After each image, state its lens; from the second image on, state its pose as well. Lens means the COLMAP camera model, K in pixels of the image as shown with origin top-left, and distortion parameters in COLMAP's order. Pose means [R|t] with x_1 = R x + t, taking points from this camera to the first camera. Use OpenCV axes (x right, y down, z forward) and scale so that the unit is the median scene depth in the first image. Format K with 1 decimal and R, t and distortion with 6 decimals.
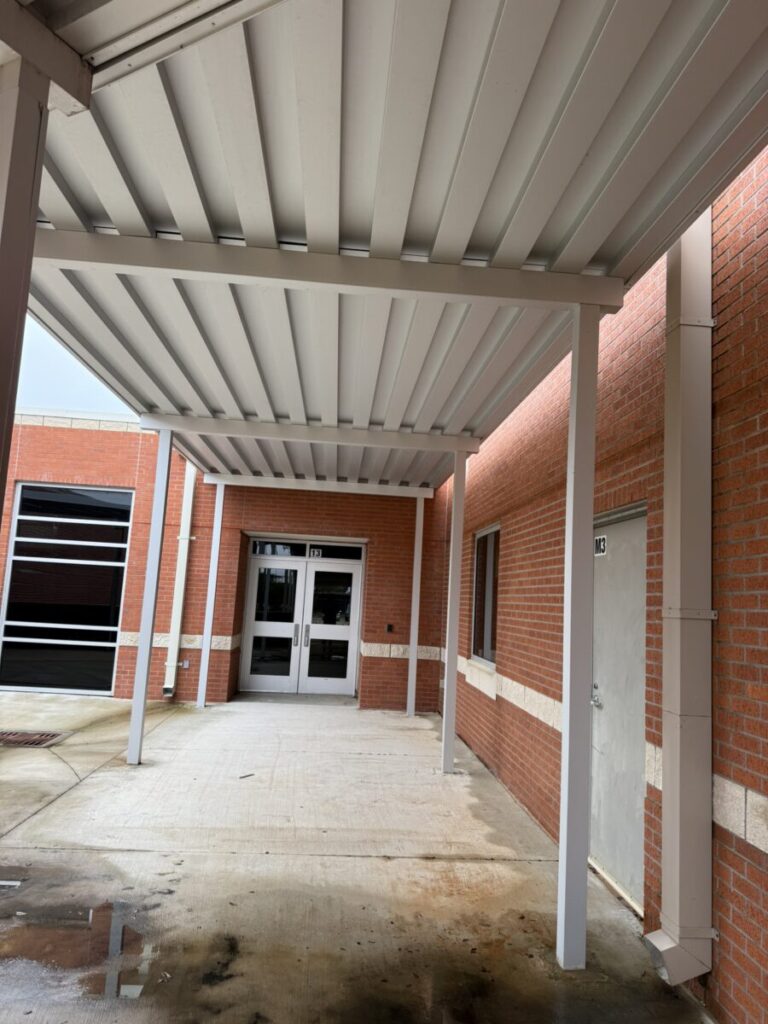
lens RADIAL K [[721.4, 0, 385.3], [0, 721.4, 514.6], [0, 0, 1]] dist [0.027143, -0.016214]
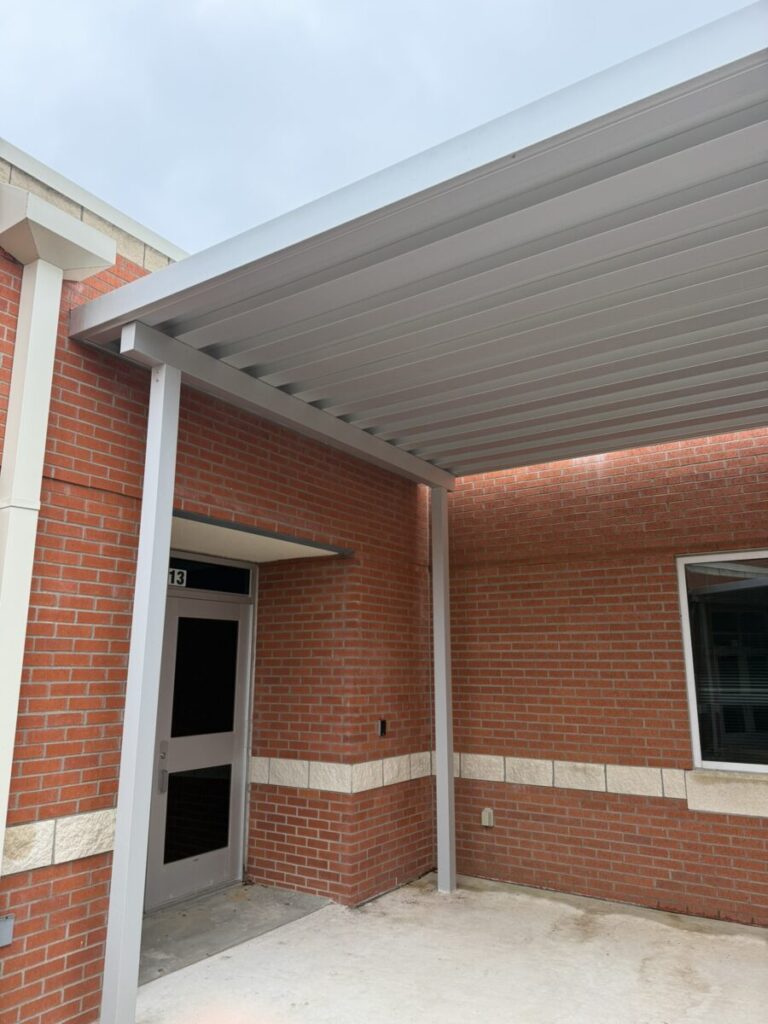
lens RADIAL K [[721.4, 0, 384.3], [0, 721.4, 510.2], [0, 0, 1]] dist [0.027143, -0.016214]
pose [[0.598892, 0.114983, 0.792533, -0.392705], [-0.060507, 0.993307, -0.098388, 0.049400], [-0.798541, 0.010970, 0.601840, 0.635984]]
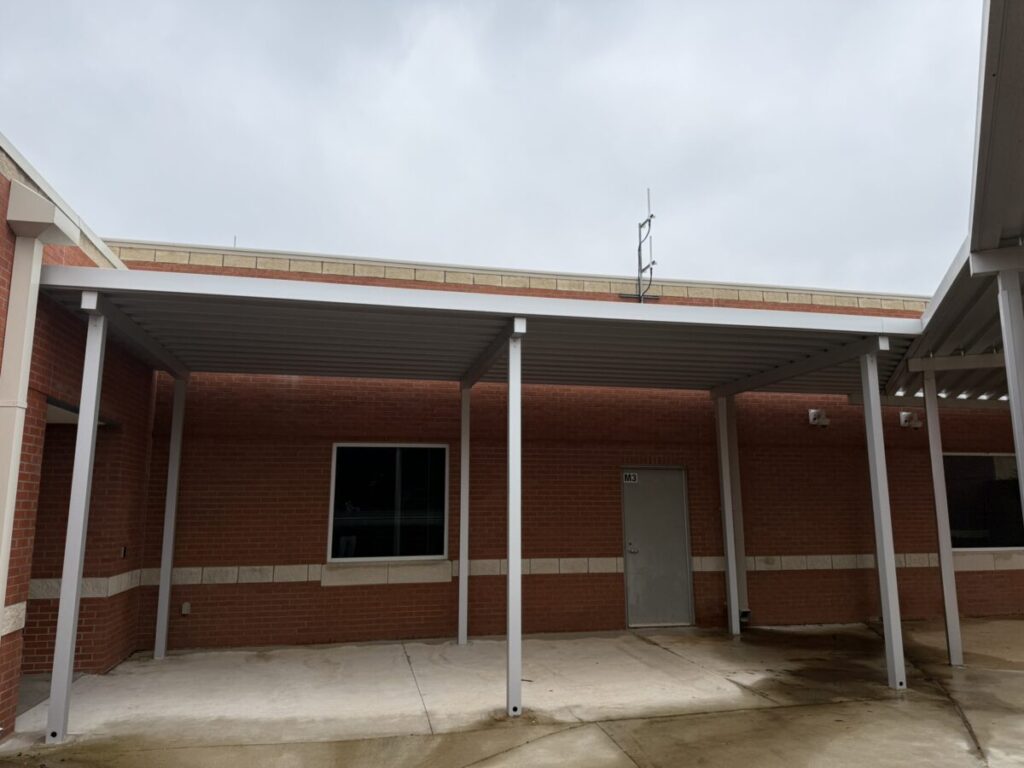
lens RADIAL K [[721.4, 0, 511.3], [0, 721.4, 386.3], [0, 0, 1]] dist [0.027143, -0.016214]
pose [[-0.128686, 0.097989, 0.986832, -0.722027], [-0.120411, 0.986200, -0.113628, 0.028105], [-0.984348, -0.133448, -0.115111, 0.673431]]
